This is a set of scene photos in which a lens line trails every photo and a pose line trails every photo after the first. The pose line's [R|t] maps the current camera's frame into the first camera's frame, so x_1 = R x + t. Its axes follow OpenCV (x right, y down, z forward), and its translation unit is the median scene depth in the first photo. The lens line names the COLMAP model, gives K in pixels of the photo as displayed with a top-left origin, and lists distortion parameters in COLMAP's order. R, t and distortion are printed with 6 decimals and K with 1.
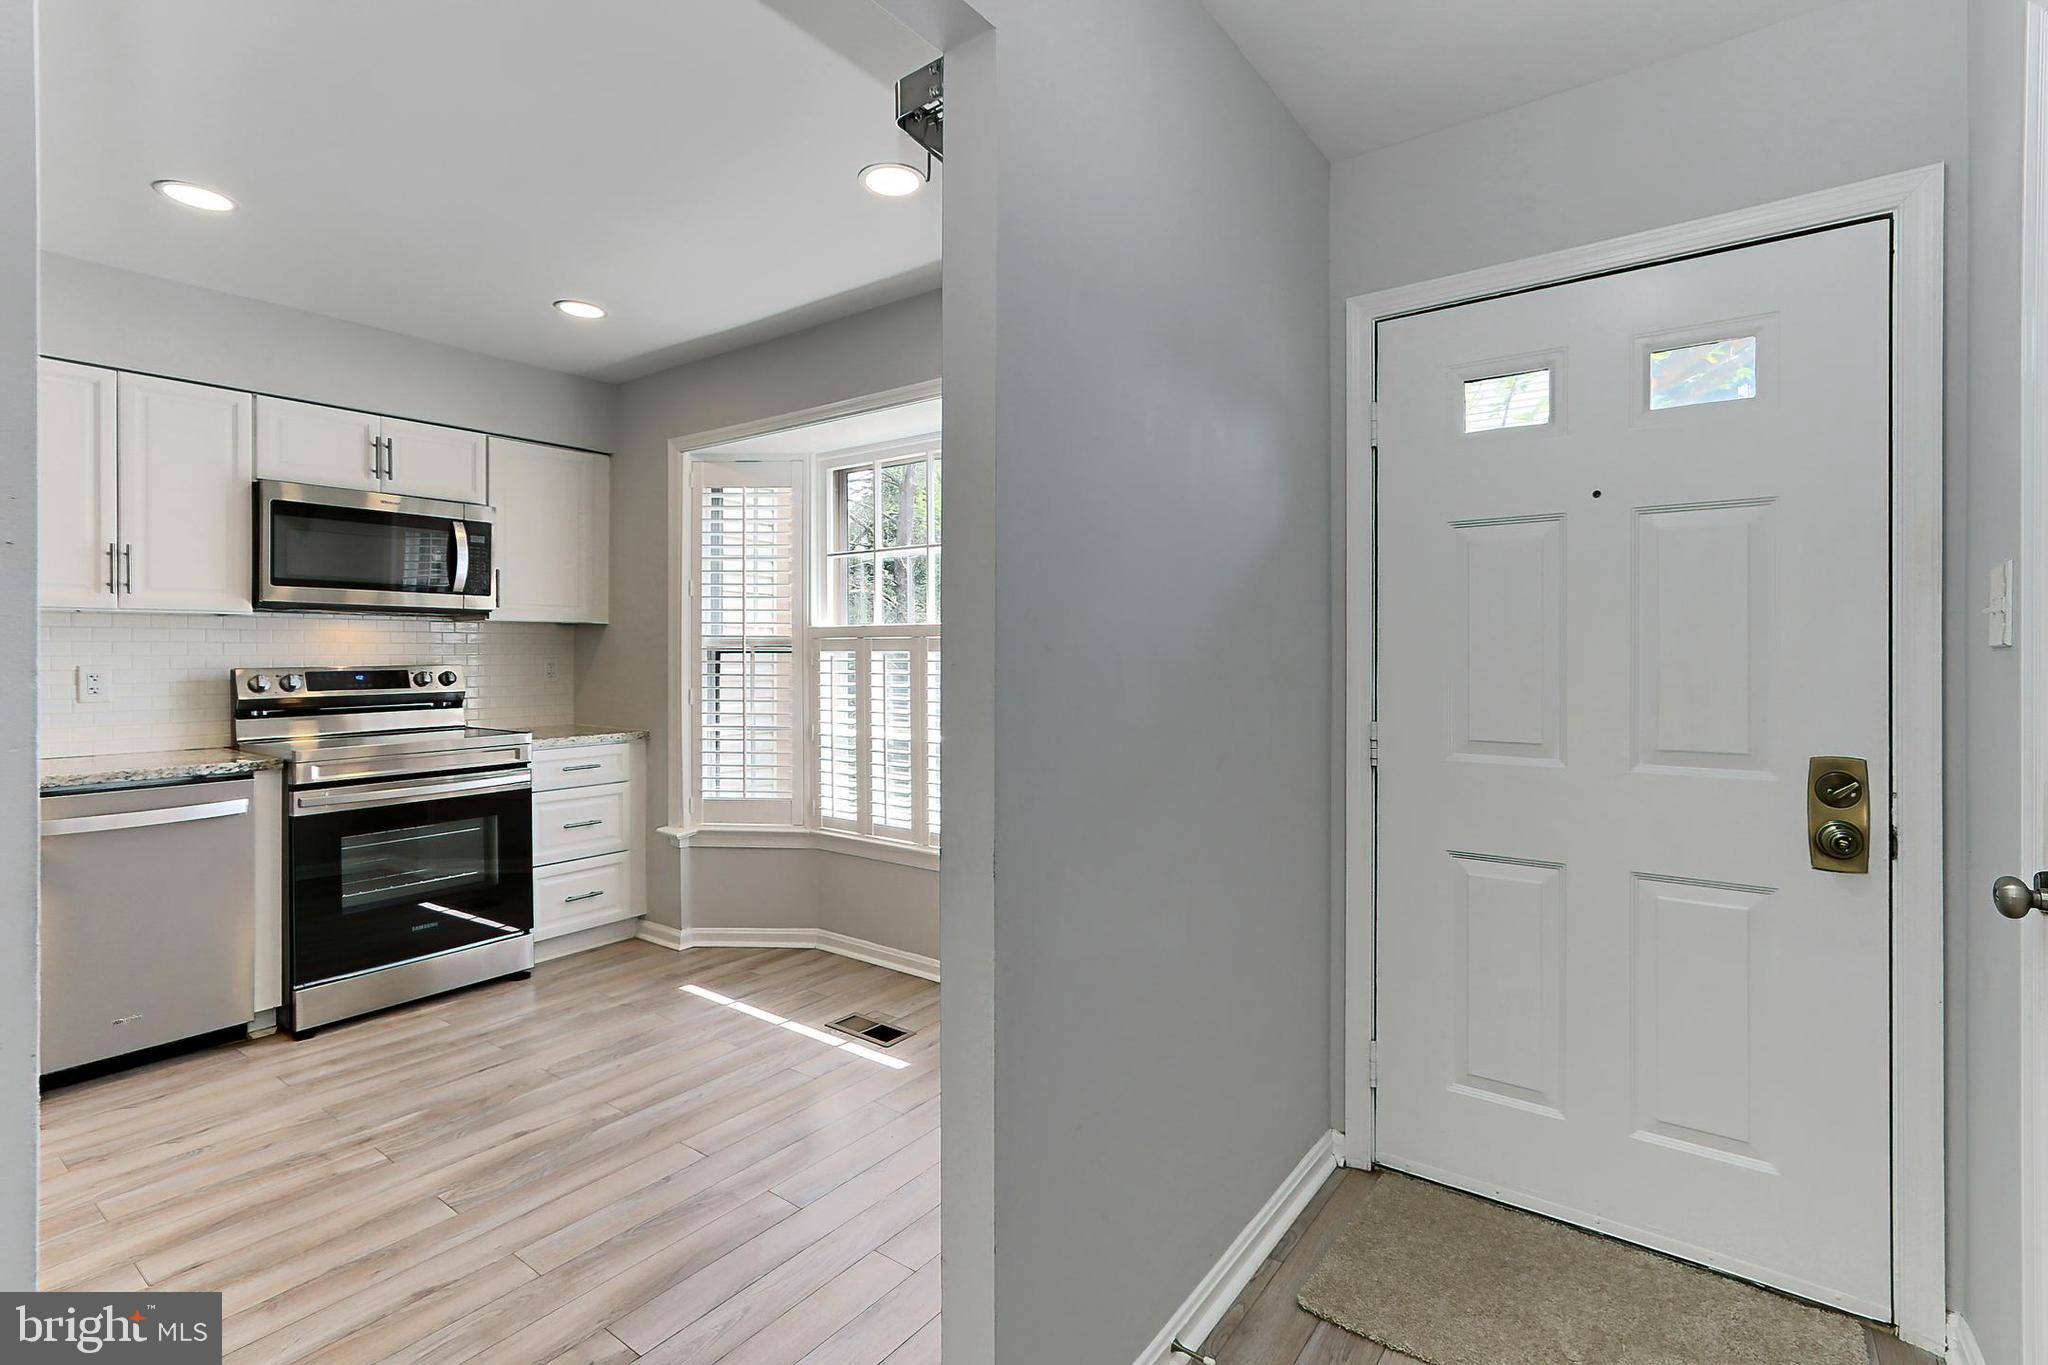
lens RADIAL K [[952.6, 0, 1000.8], [0, 952.6, 653.8], [0, 0, 1]] dist [0.003027, 0.000211]
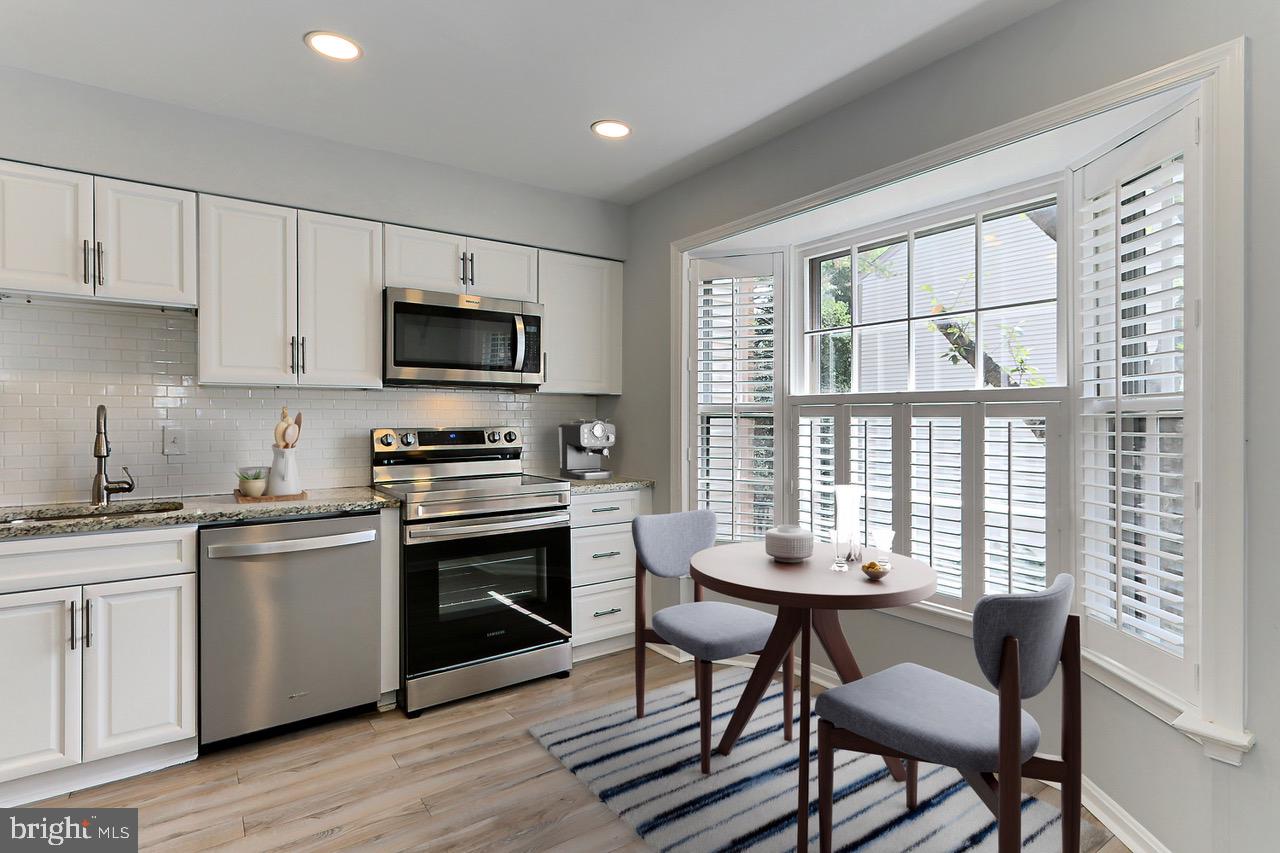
lens RADIAL K [[619.8, 0, 640.2], [0, 619.8, 421.5], [0, 0, 1]] dist [-0.002019, -0.000130]
pose [[0.952034, 0.003556, -0.305973, -0.154359], [-0.002039, 0.999984, 0.005275, -0.000416], [0.305987, -0.004398, 0.952026, 0.251147]]
